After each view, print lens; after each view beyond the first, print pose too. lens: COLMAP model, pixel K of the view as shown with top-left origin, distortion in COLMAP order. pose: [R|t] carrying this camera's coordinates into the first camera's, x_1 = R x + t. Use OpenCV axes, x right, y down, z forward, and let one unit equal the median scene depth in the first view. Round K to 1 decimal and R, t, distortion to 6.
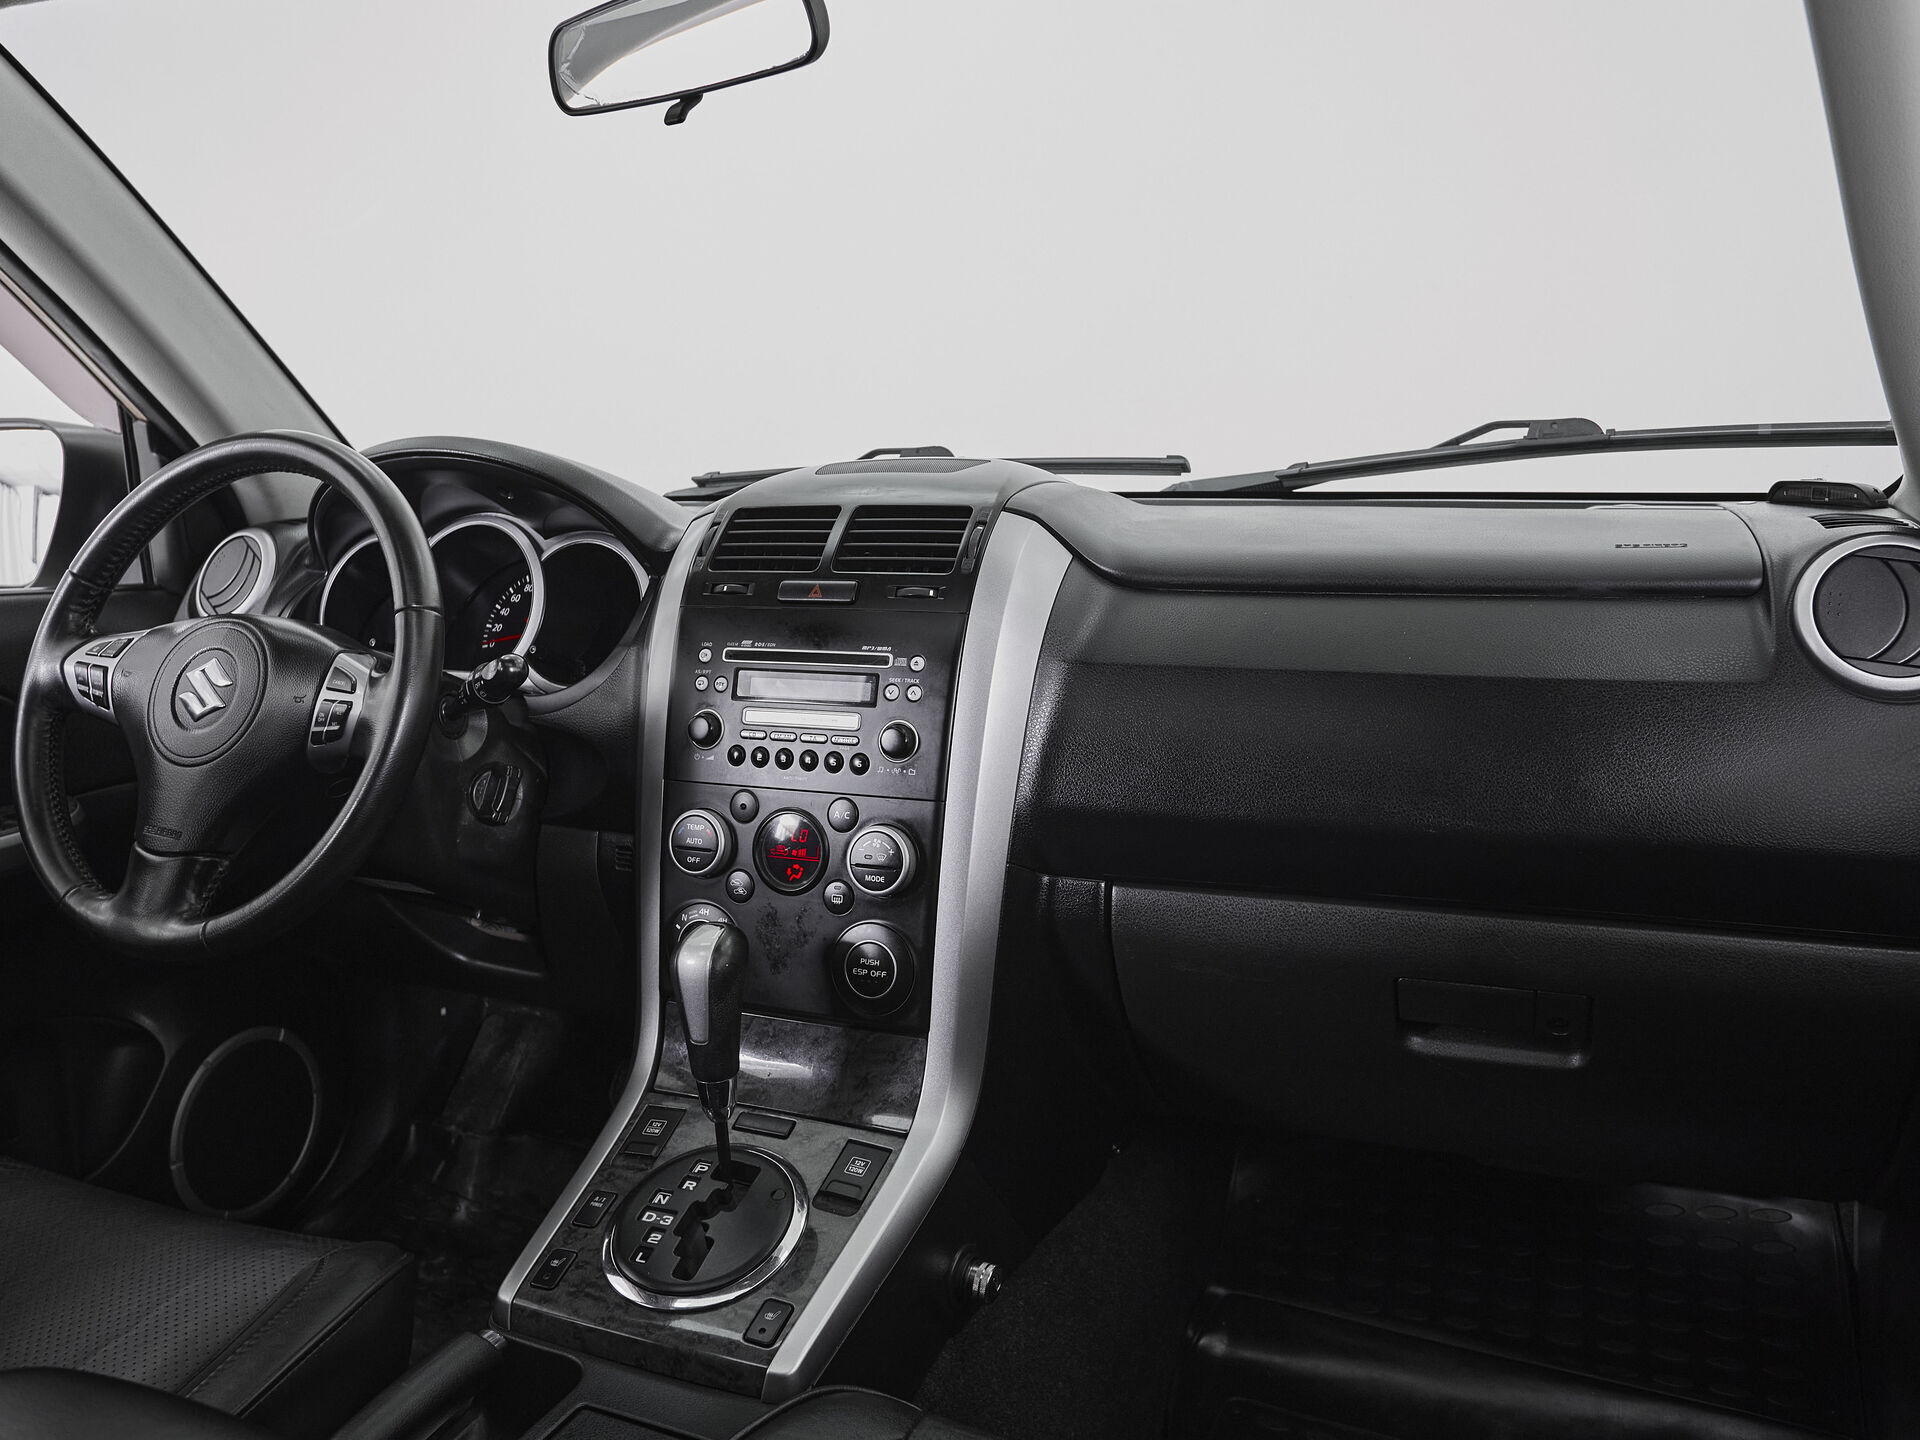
lens RADIAL K [[1466.1, 0, 958.0], [0, 1466.1, 662.3], [0, 0, 1]] dist [-0.038872, 0.001115]
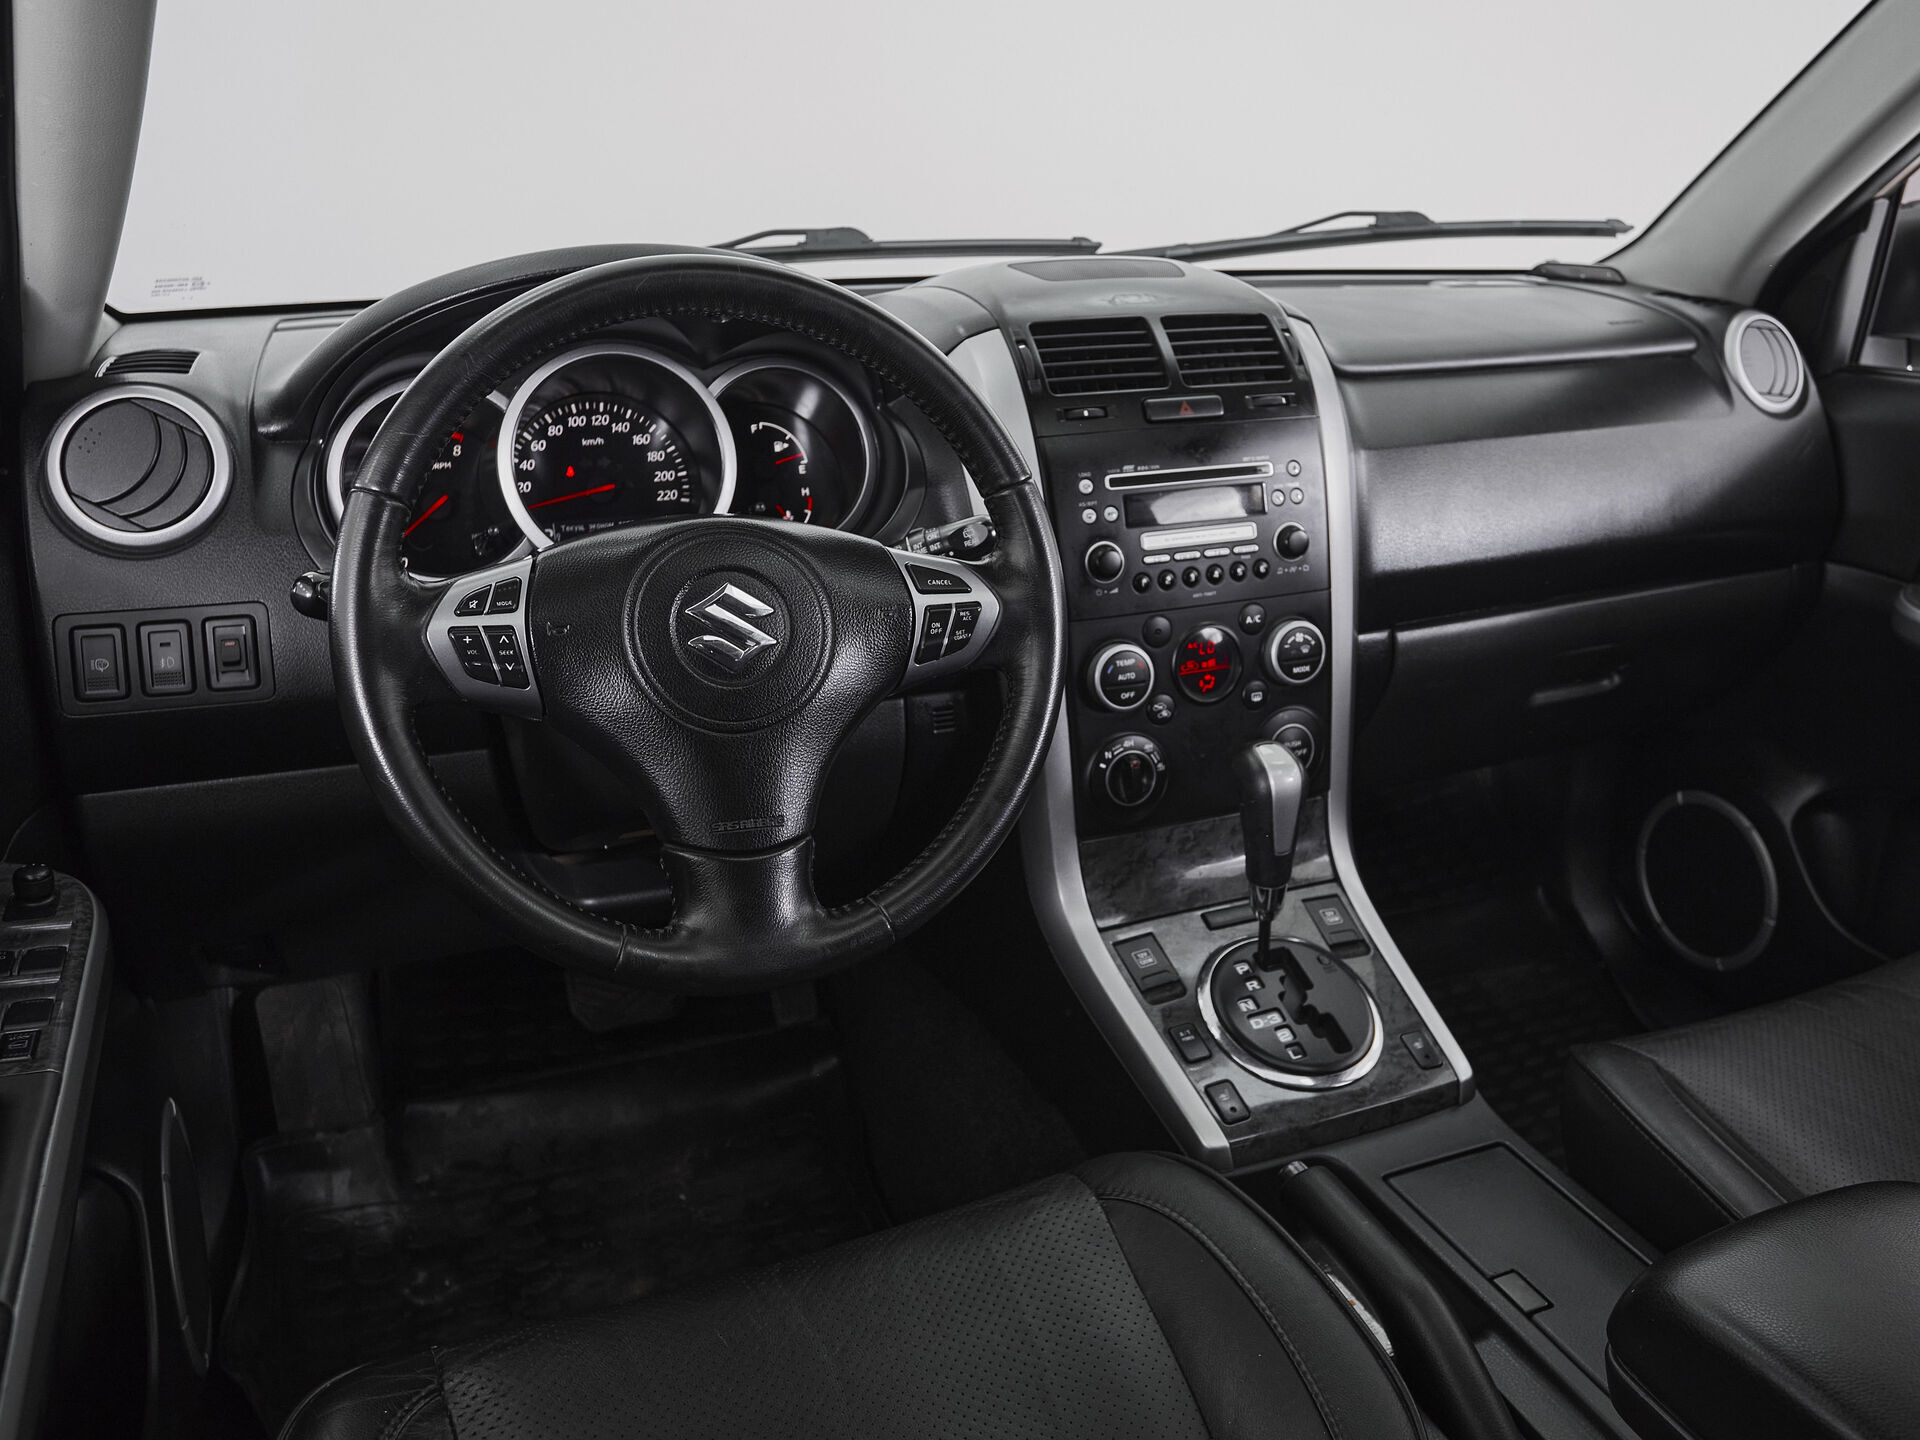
lens RADIAL K [[1466.1, 0, 958.0], [0, 1466.1, 662.3], [0, 0, 1]] dist [-0.038872, 0.001115]
pose [[0.701771, -0.216587, 0.678681, -0.913909], [0.080986, 0.970743, 0.226051, -0.117263], [-0.707785, -0.103672, 0.698780, 0.388941]]
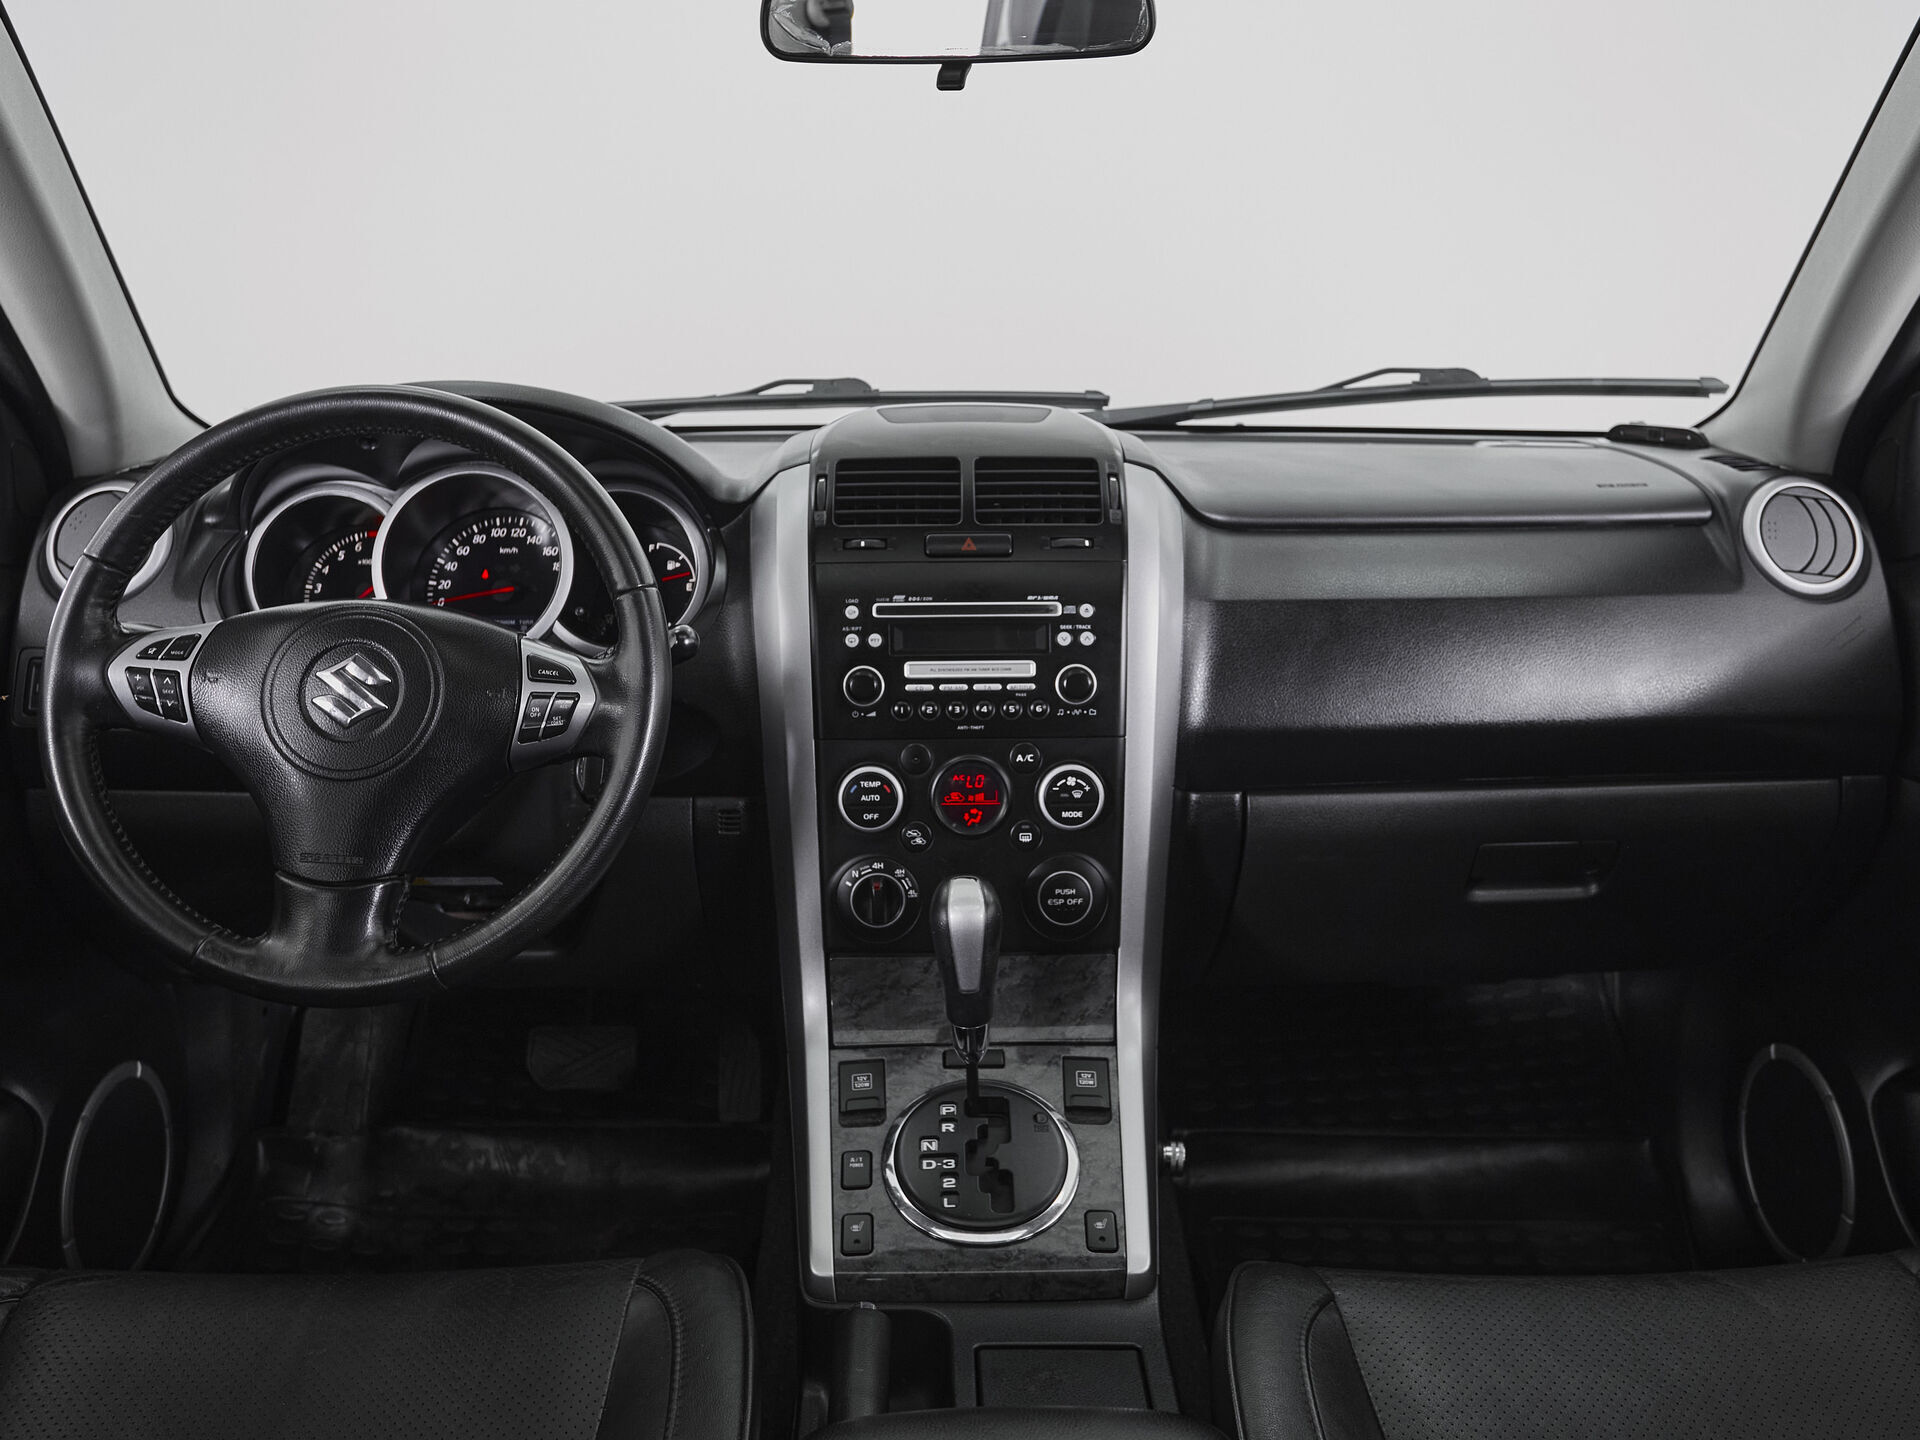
lens RADIAL K [[1485.5, 0, 952.1], [0, 1485.5, 636.2], [0, 0, 1]] dist [-0.037706, 0.004381]
pose [[0.911025, -0.068574, 0.406610, -0.530740], [0.041391, 0.996303, 0.075285, -0.062704], [-0.410269, -0.051756, 0.910495, 0.051167]]
